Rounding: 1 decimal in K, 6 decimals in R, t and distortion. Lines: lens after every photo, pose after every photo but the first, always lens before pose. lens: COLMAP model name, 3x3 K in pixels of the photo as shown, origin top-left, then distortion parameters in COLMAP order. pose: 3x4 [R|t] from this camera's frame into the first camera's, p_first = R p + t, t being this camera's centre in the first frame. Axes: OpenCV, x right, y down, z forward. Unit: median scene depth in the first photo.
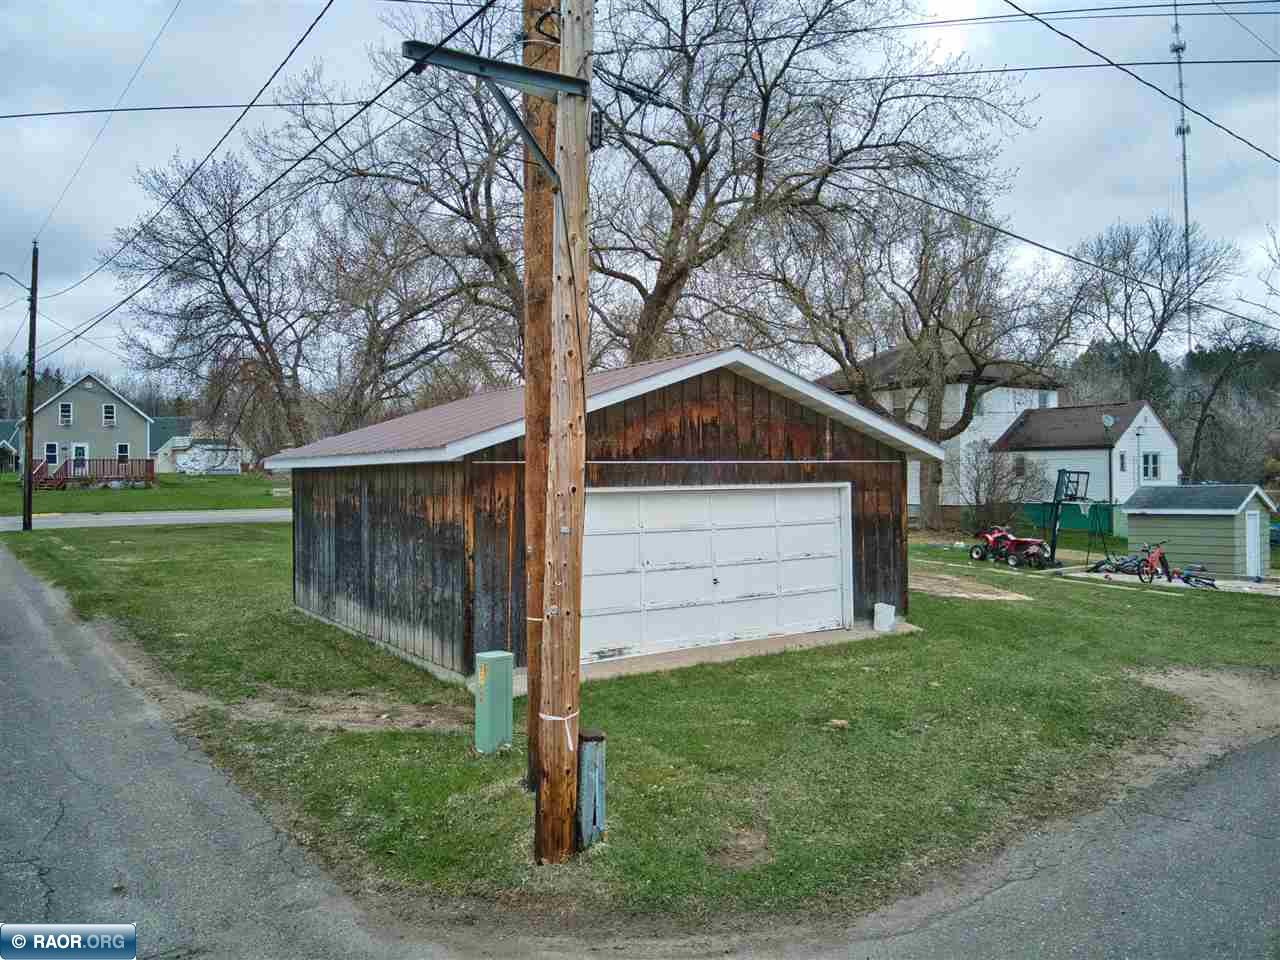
lens RADIAL K [[942.3, 0, 640.0], [0, 942.3, 480.0], [0, 0, 1]] dist [0.074023, -0.172163]
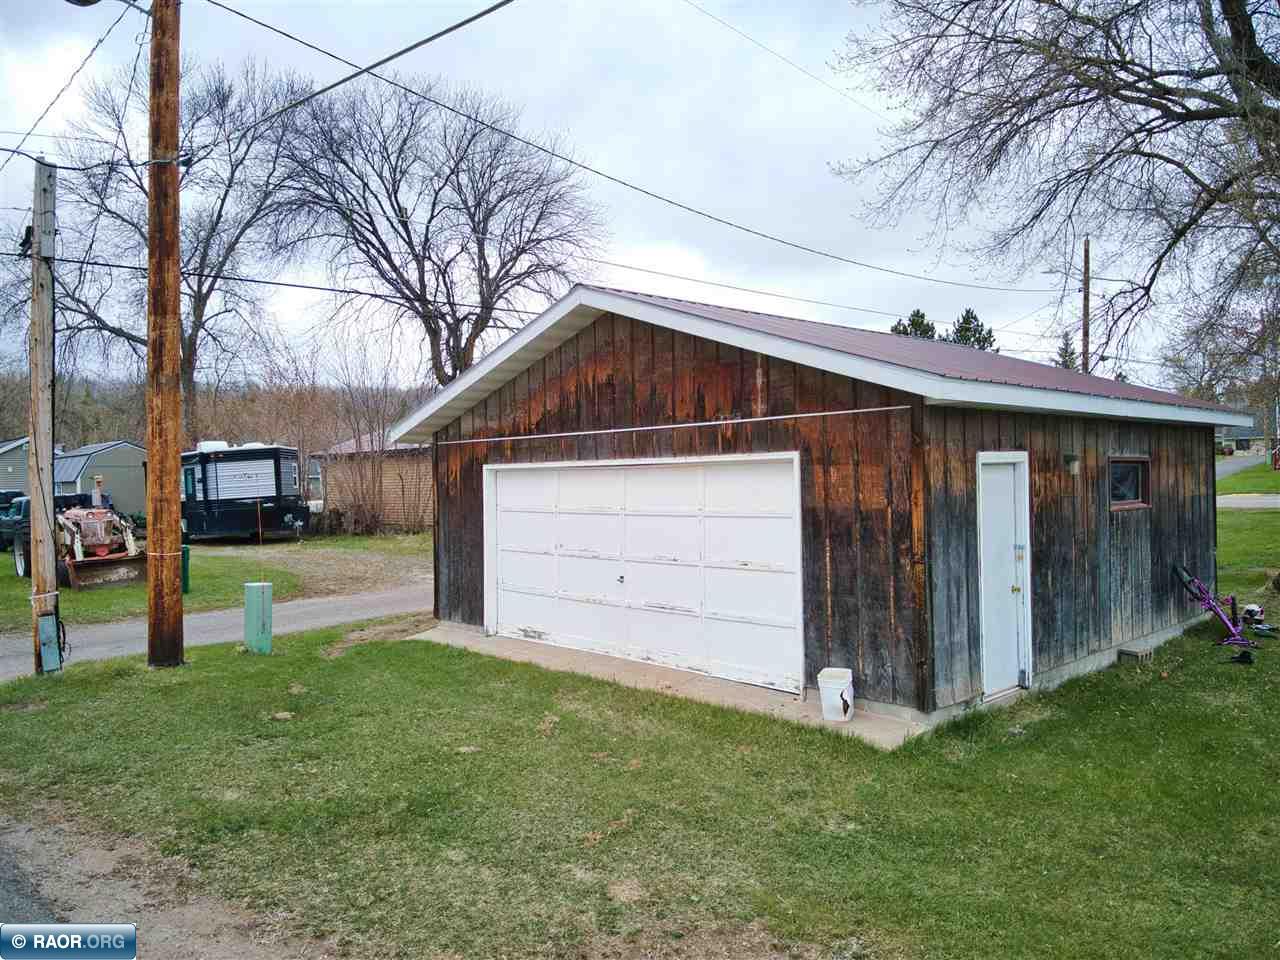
lens RADIAL K [[942.3, 0, 640.0], [0, 942.3, 480.0], [0, 0, 1]] dist [0.074023, -0.172163]
pose [[0.151131, 0.010009, -0.988463, 0.861649], [0.011775, 0.999860, 0.011925, 0.013562], [0.988444, -0.013441, 0.150992, 0.882689]]
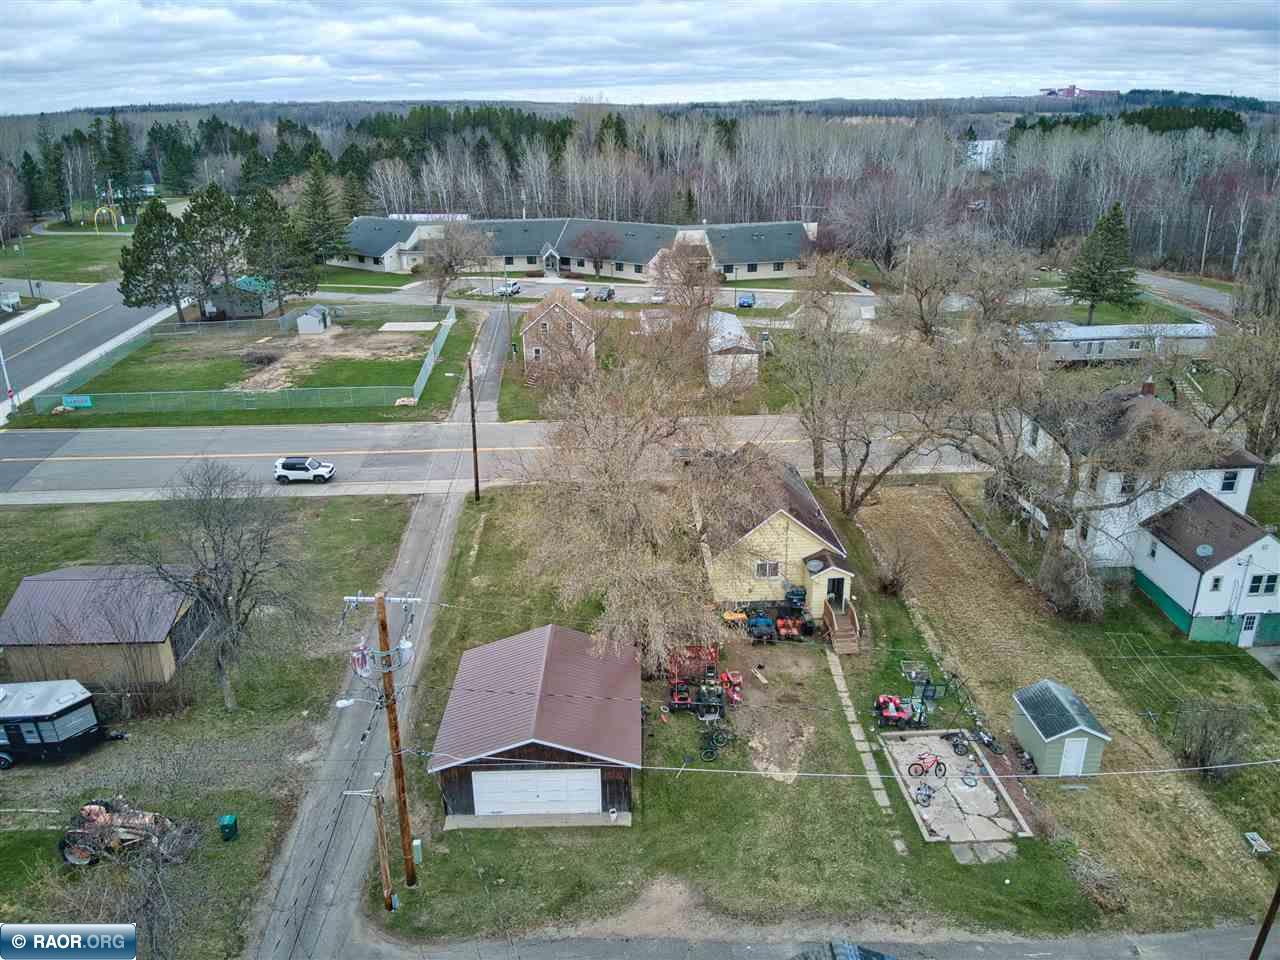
lens RADIAL K [[942.3, 0, 640.0], [0, 942.3, 480.0], [0, 0, 1]] dist [0.074023, -0.172163]
pose [[0.840461, 0.195707, -0.505297, 1.603999], [-0.008357, 0.937071, 0.349039, -1.793633], [0.541808, -0.289131, 0.789207, -0.830246]]
